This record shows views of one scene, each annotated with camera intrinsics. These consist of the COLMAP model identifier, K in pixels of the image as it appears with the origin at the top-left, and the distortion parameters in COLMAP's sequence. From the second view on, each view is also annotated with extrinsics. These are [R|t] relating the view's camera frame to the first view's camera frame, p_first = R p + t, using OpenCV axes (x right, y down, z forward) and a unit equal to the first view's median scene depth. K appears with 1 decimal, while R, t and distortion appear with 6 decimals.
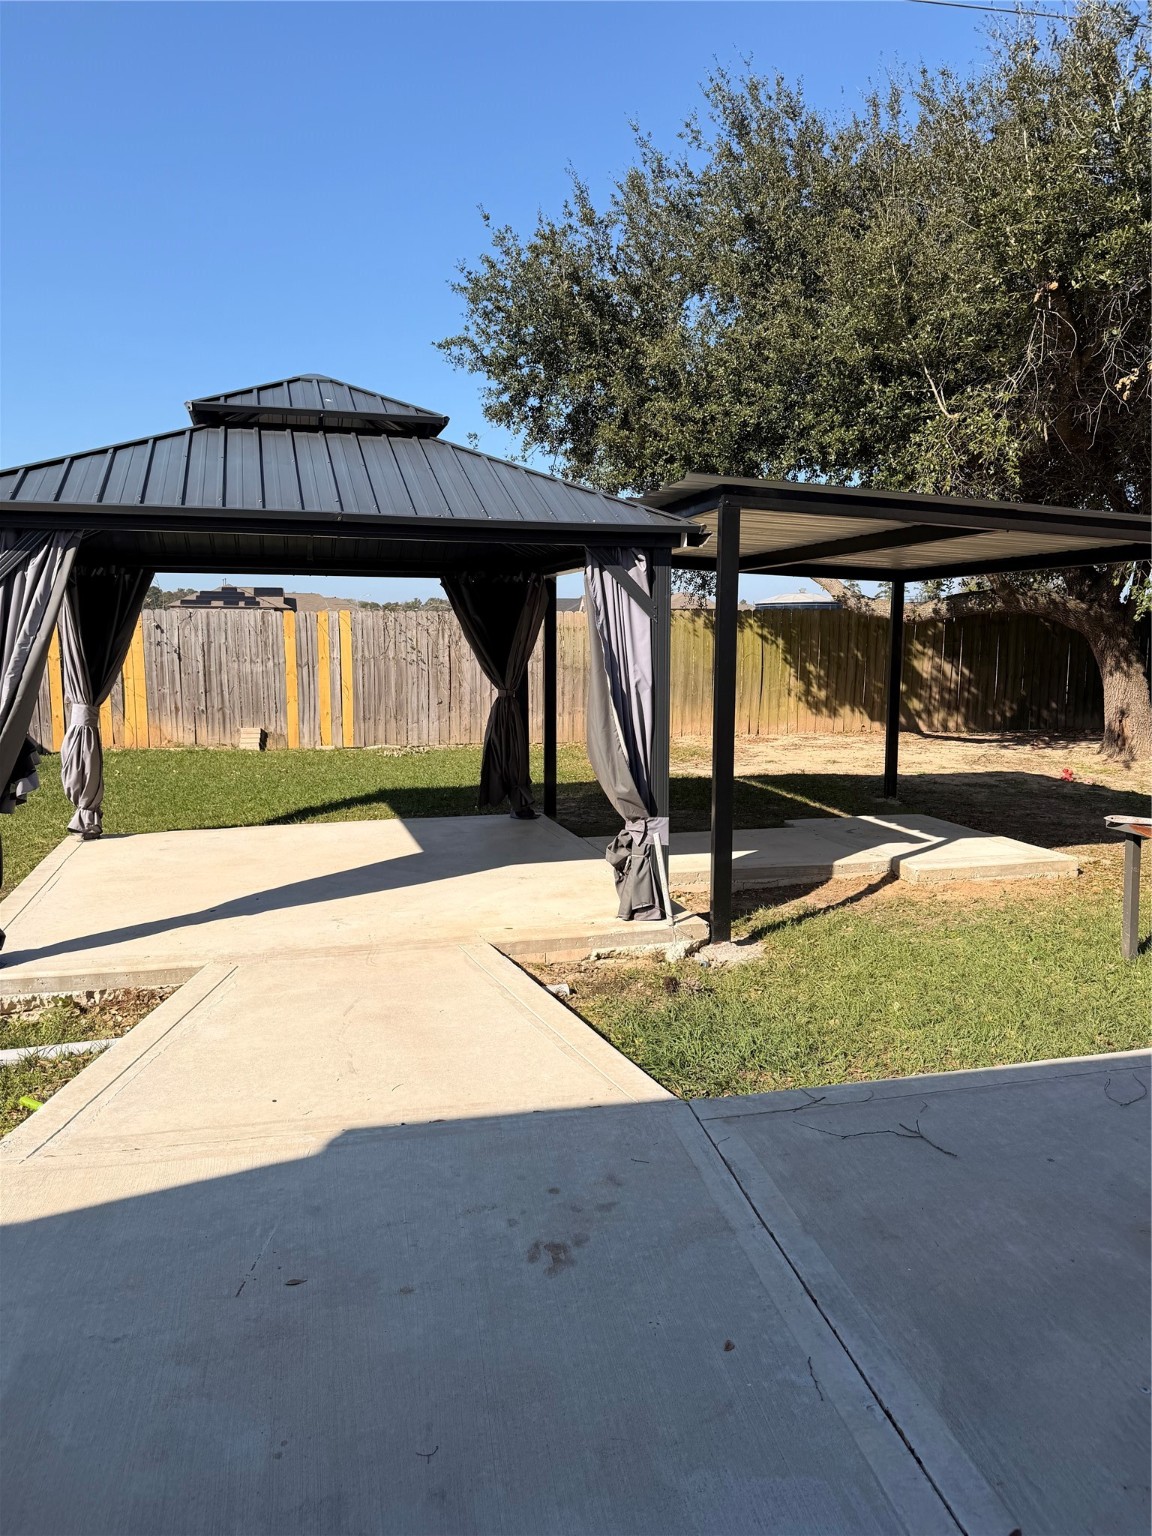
lens RADIAL K [[1082.3, 0, 588.3], [0, 1082.3, 767.2], [0, 0, 1]] dist [0.009136, -0.000589]
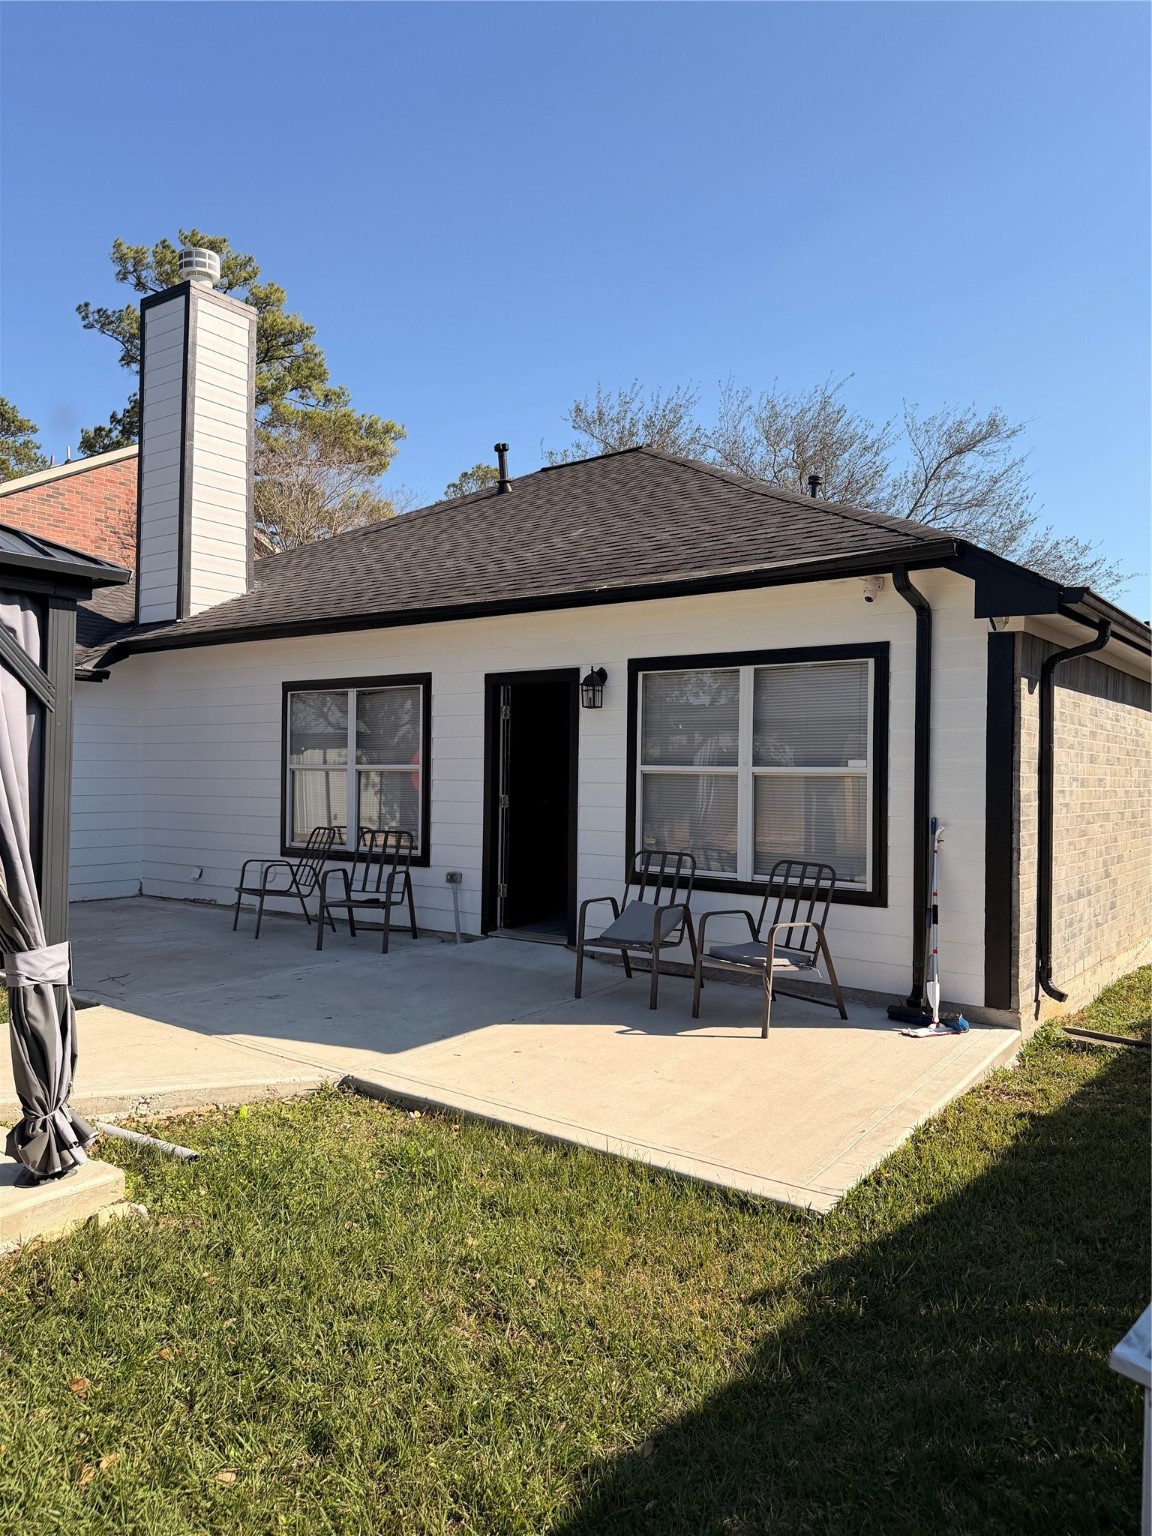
lens RADIAL K [[998.6, 0, 574.2], [0, 998.6, 735.0], [0, 0, 1]] dist [-0.001581, -0.000767]
pose [[-0.633084, 0.008215, 0.774039, -2.067315], [0.082290, 0.994992, 0.056745, -0.197179], [-0.769697, 0.099620, -0.630589, 1.726788]]
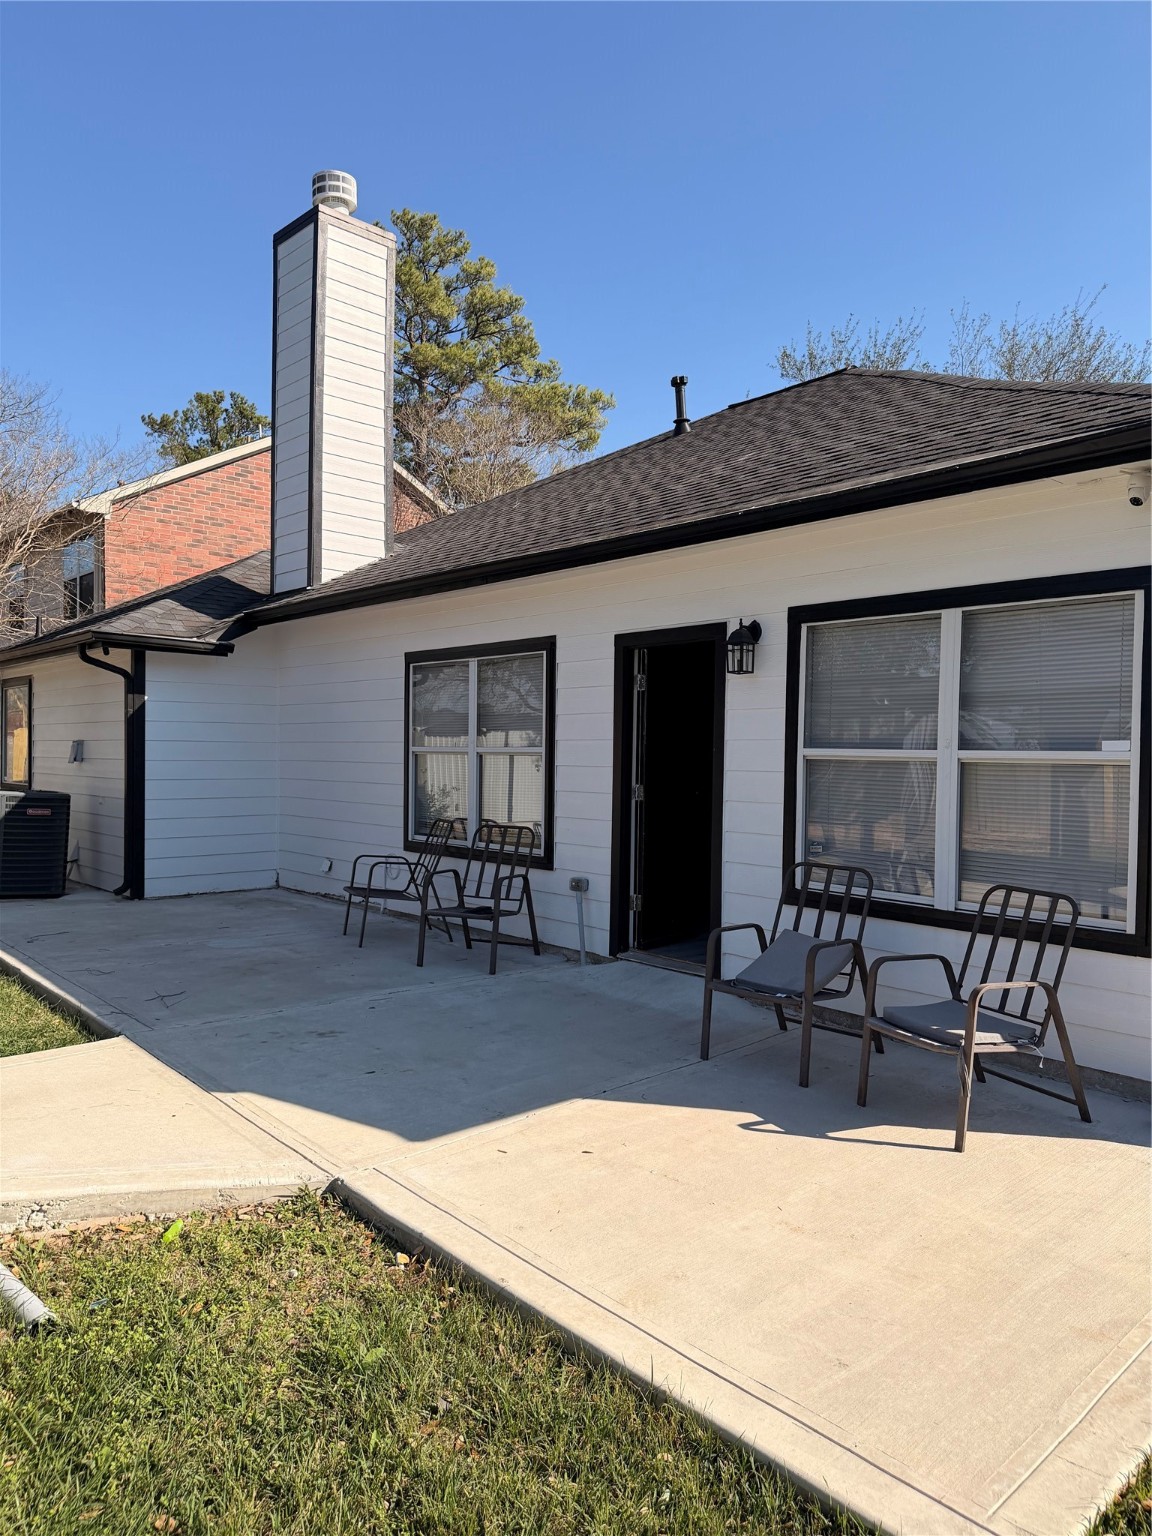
lens RADIAL K [[1031.5, 0, 576.0], [0, 1031.5, 768.0], [0, 0, 1]] dist [0.050994, -0.111872]
pose [[-0.462207, -0.033484, 0.886140, -1.777048], [0.095815, 0.991551, 0.087444, -0.142654], [-0.881580, 0.125323, -0.455094, 1.311425]]
